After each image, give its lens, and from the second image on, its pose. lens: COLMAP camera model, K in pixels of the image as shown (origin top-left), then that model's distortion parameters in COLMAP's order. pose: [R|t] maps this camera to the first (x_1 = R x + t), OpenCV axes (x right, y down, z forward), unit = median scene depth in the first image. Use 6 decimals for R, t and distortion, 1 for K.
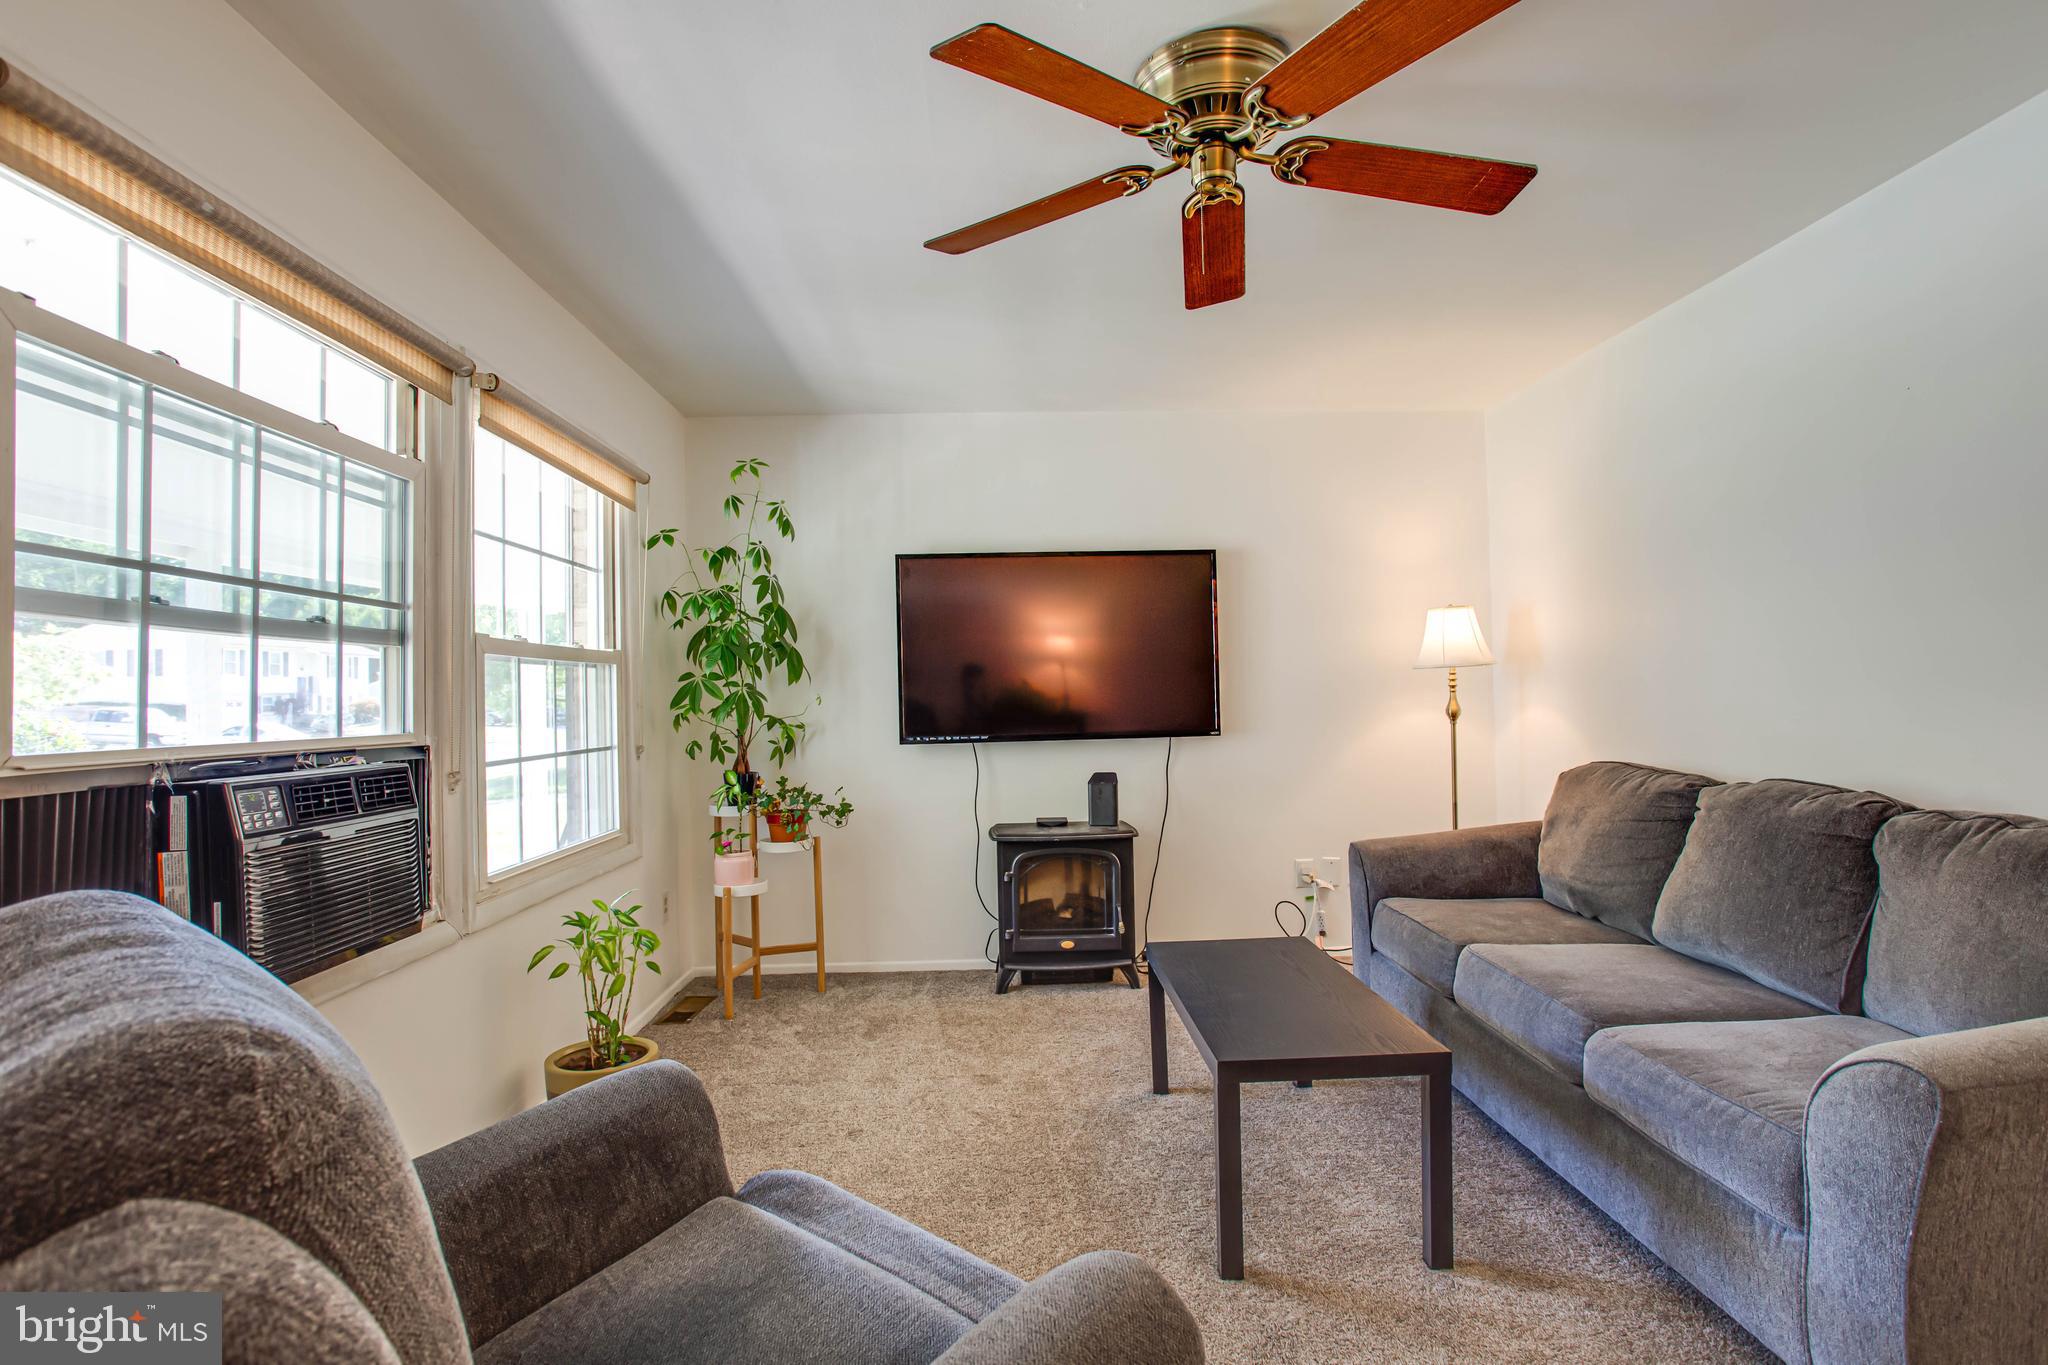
lens RADIAL K [[1020.4, 0, 1024.0], [0, 1020.4, 682.5], [0, 0, 1]] dist [0.000101, 0.000032]
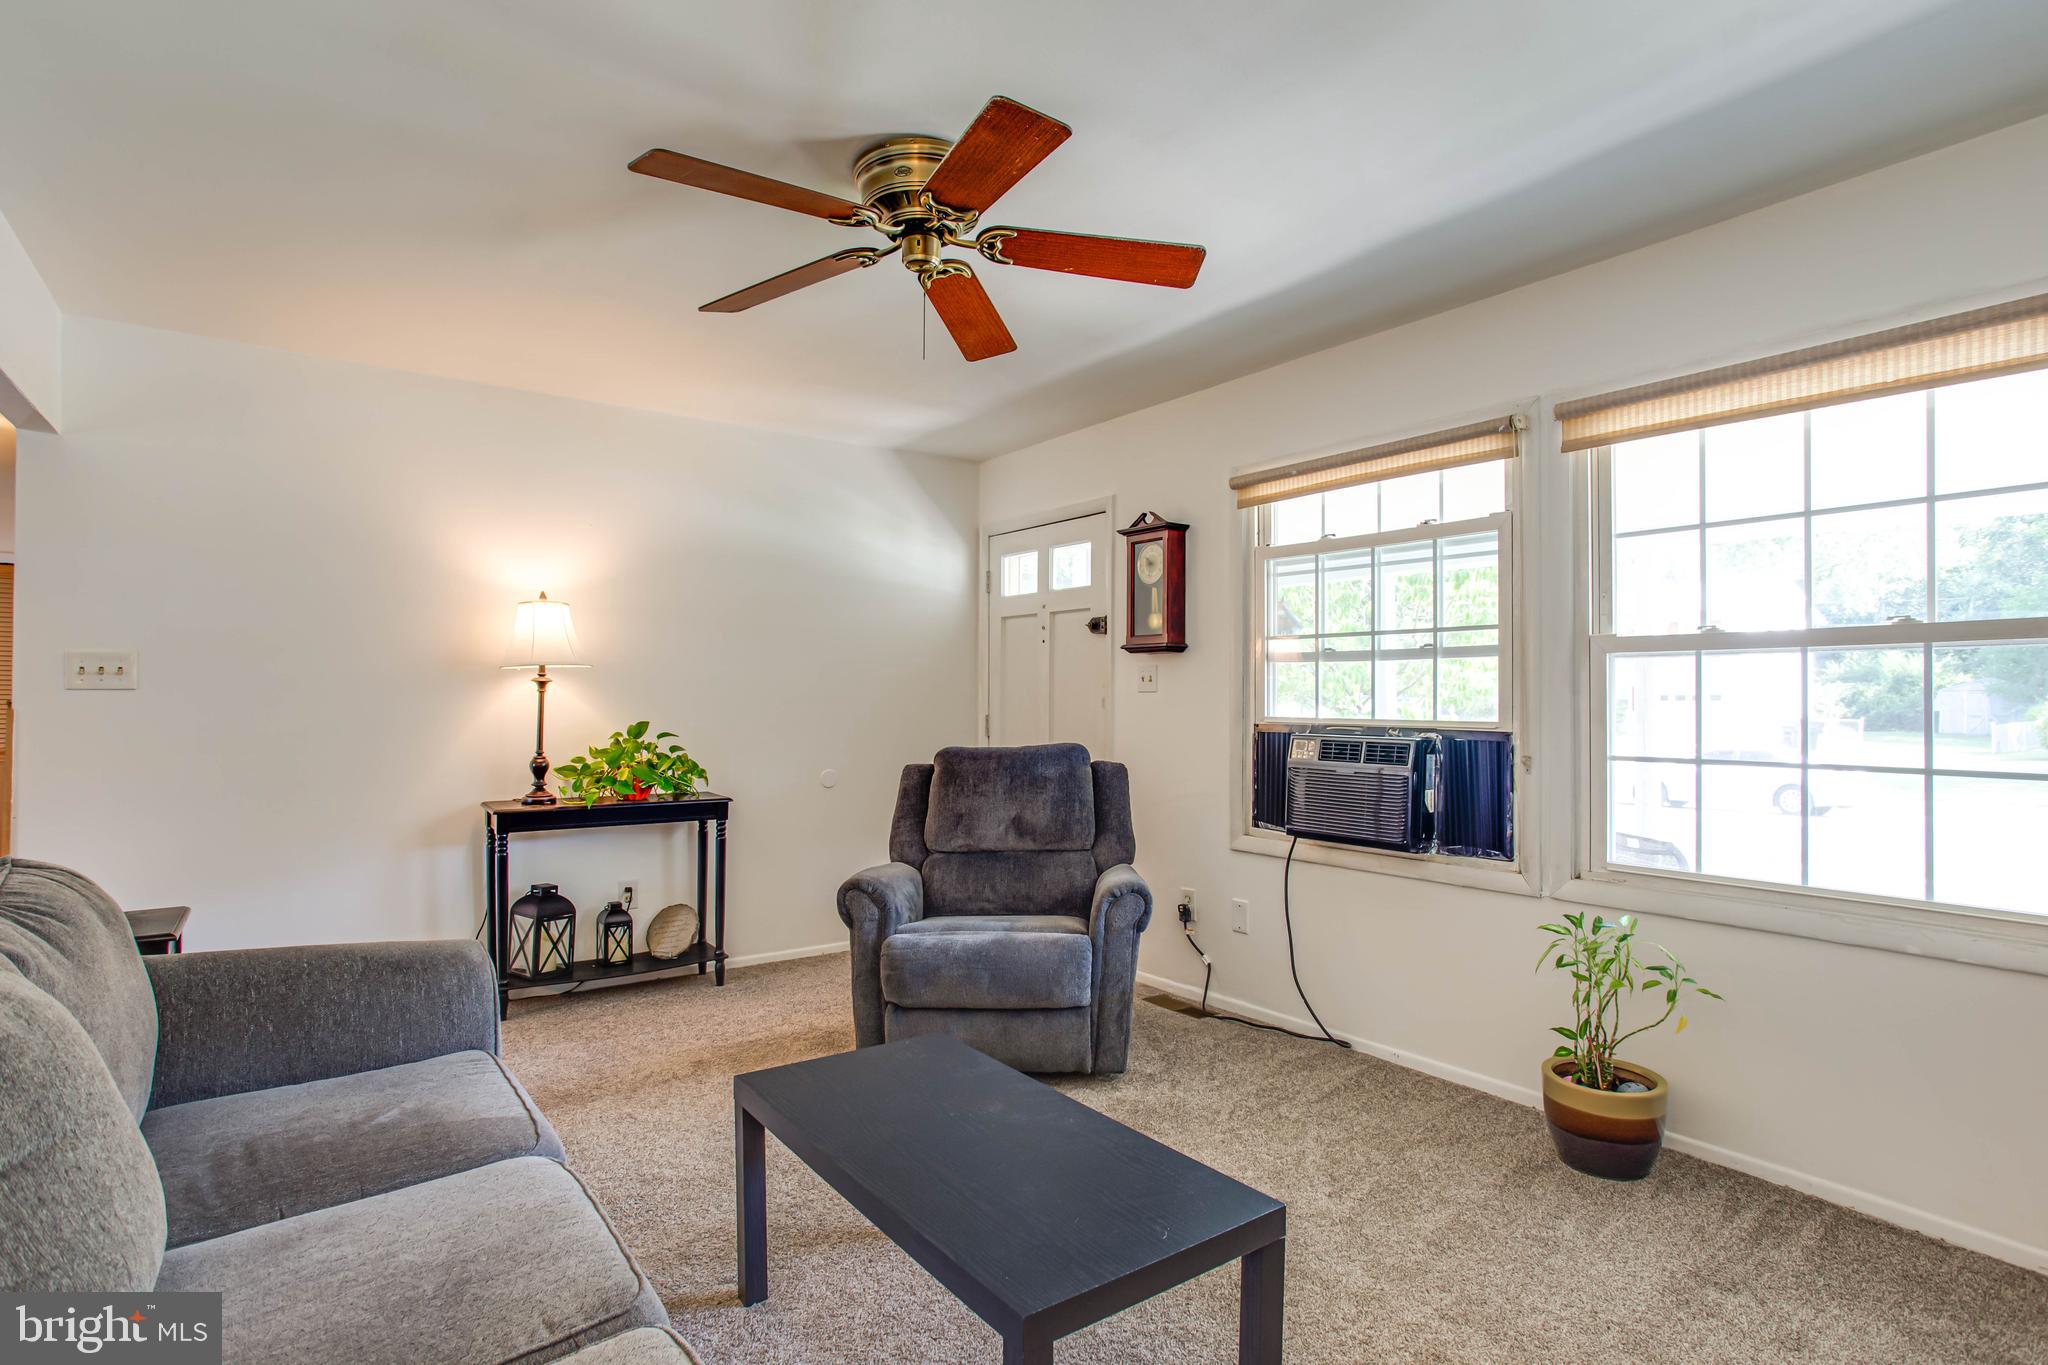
lens RADIAL K [[1020.4, 0, 1024.0], [0, 1020.4, 682.5], [0, 0, 1]] dist [0.000101, 0.000032]
pose [[-0.825799, -0.012645, -0.563823, 0.722470], [0.005599, 0.999516, -0.030616, 0.040273], [0.563937, -0.028439, -0.825328, 1.950230]]
